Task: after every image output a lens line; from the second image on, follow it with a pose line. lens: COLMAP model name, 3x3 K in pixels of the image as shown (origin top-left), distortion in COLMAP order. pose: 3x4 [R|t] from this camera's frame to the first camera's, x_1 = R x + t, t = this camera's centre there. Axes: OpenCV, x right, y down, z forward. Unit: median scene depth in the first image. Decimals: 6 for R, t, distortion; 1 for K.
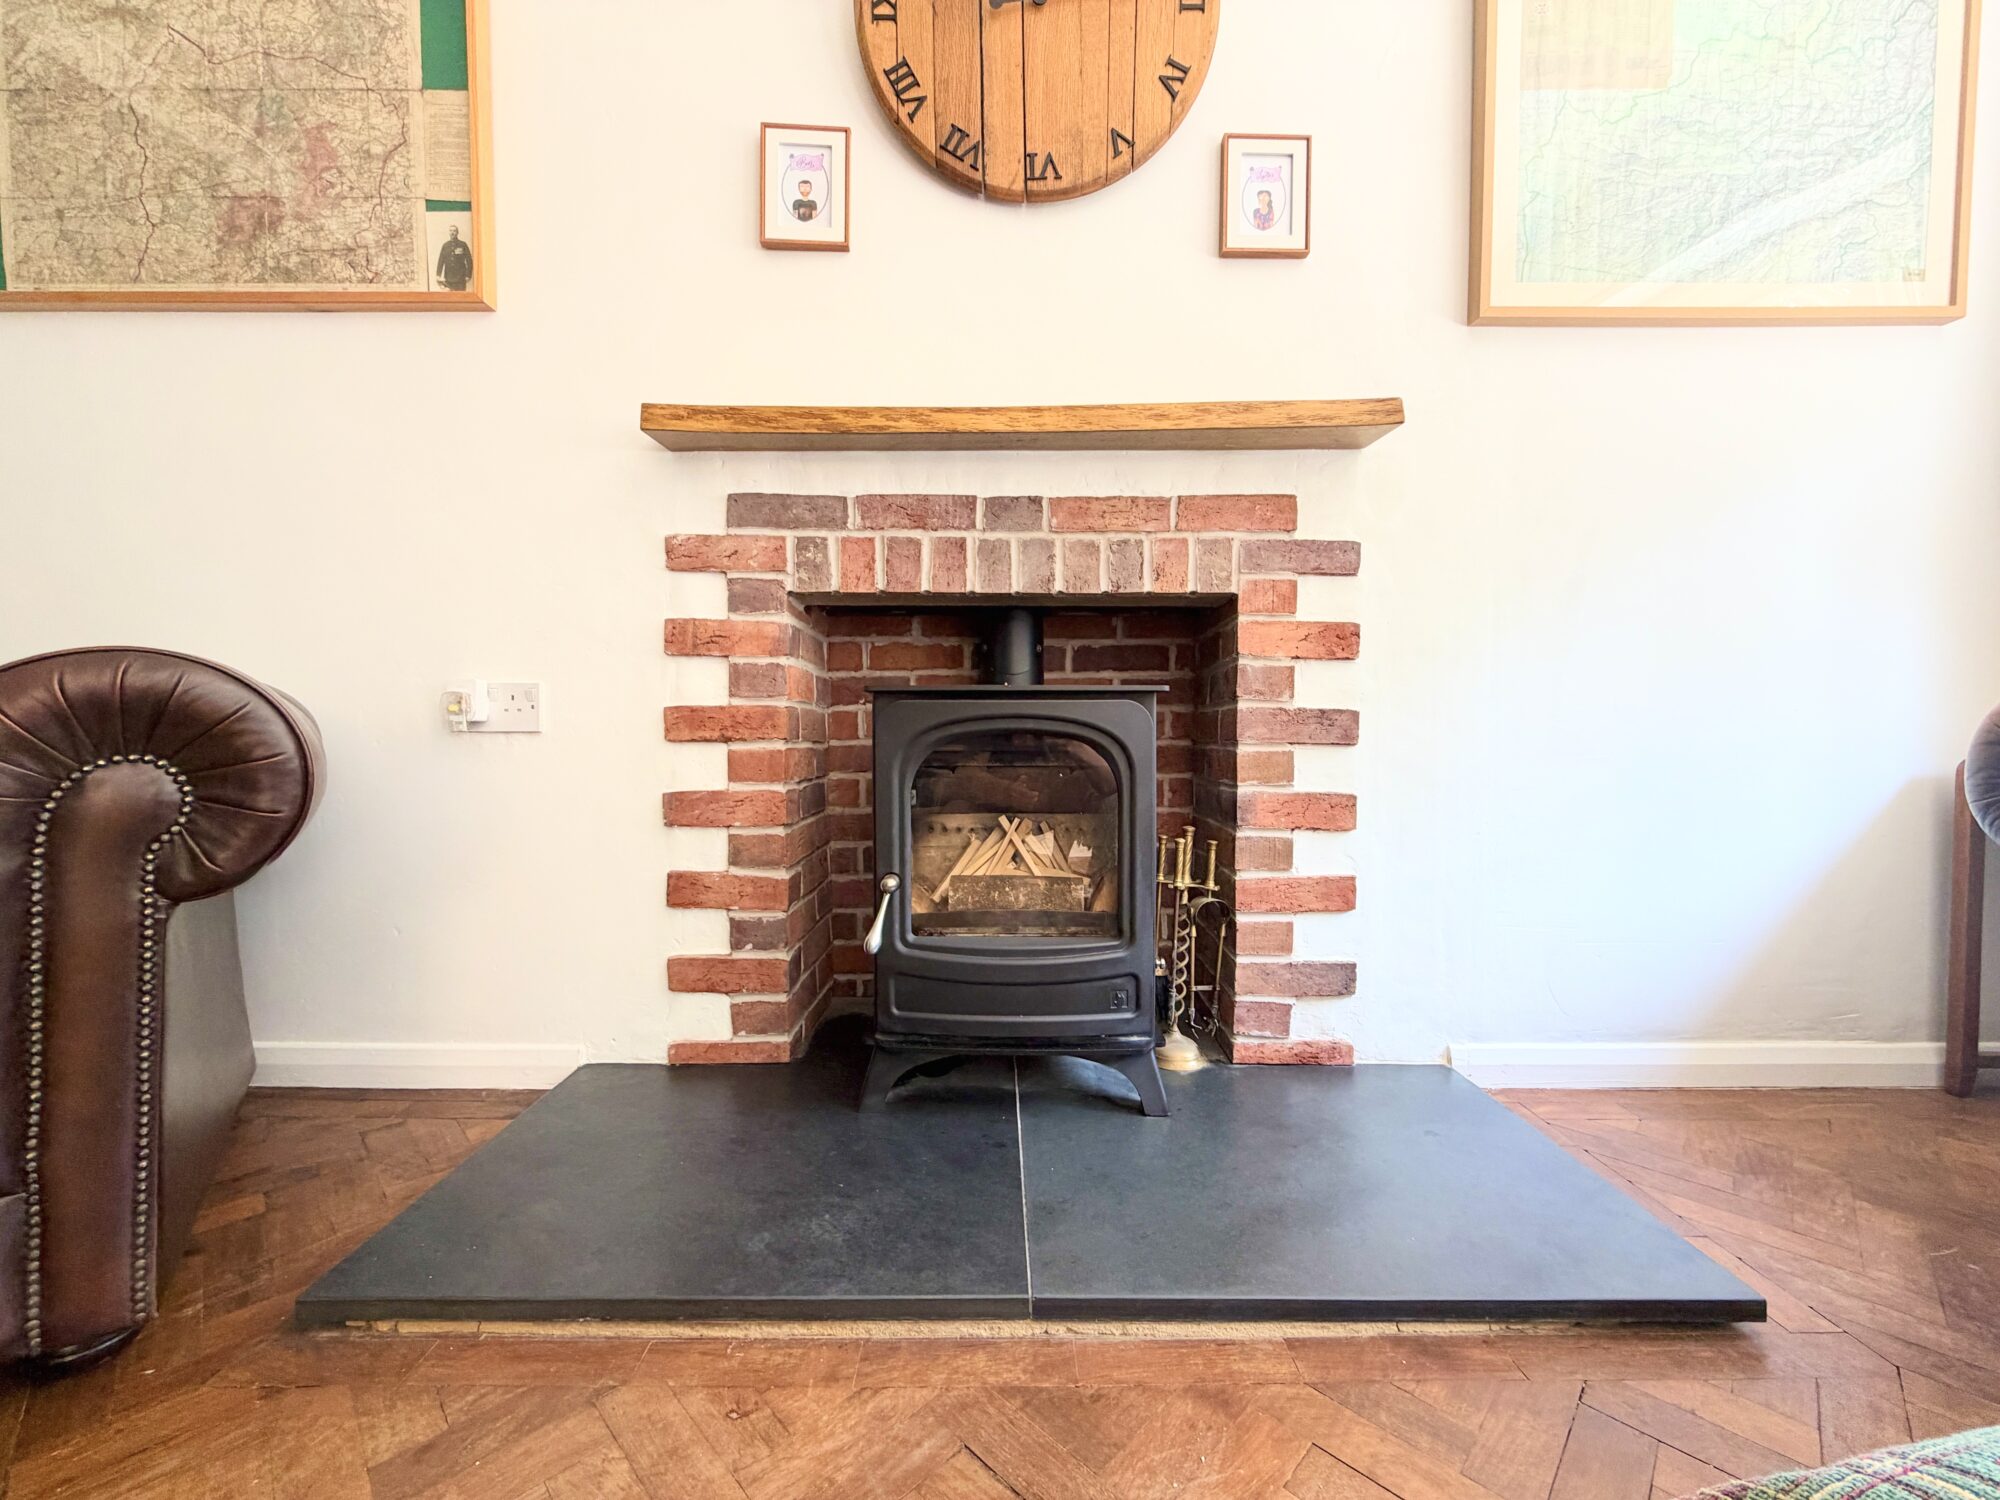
lens RADIAL K [[798.9, 0, 998.2], [0, 798.9, 744.7], [0, 0, 1]] dist [-0.000021, 0.000161]
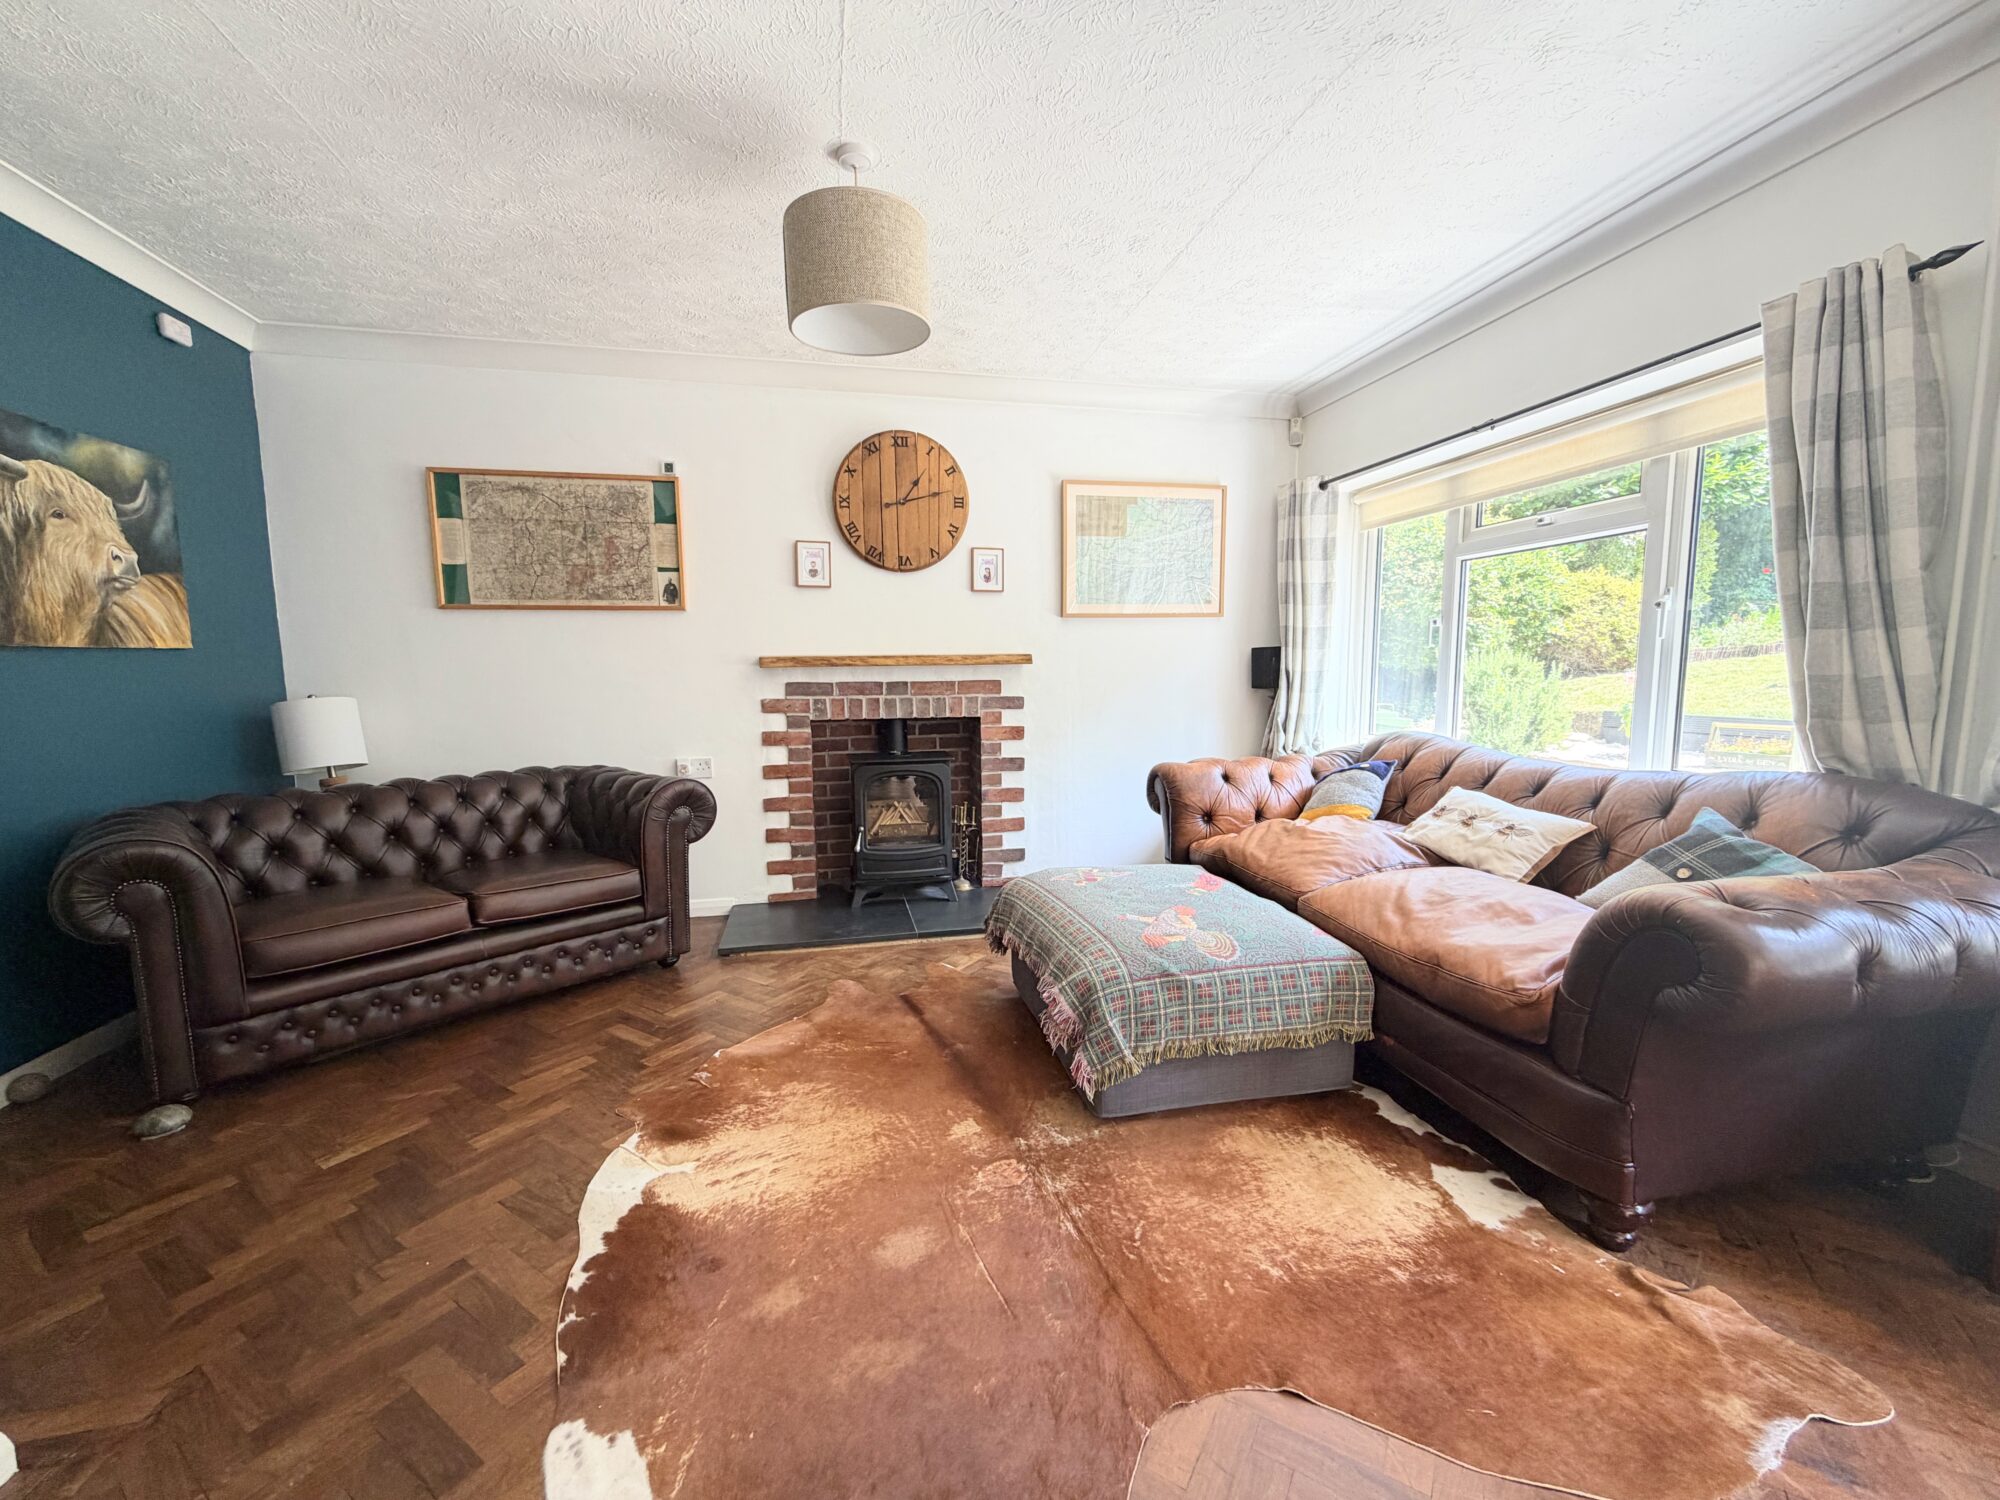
lens RADIAL K [[798.9, 0, 999.8], [0, 798.9, 746.2], [0, 0, 1]] dist [-0.000021, 0.000161]
pose [[0.975453, -0.030843, 0.218037, -0.233346], [0.014857, 0.997104, 0.074580, -0.292219], [-0.219706, -0.069510, 0.973087, -1.677248]]
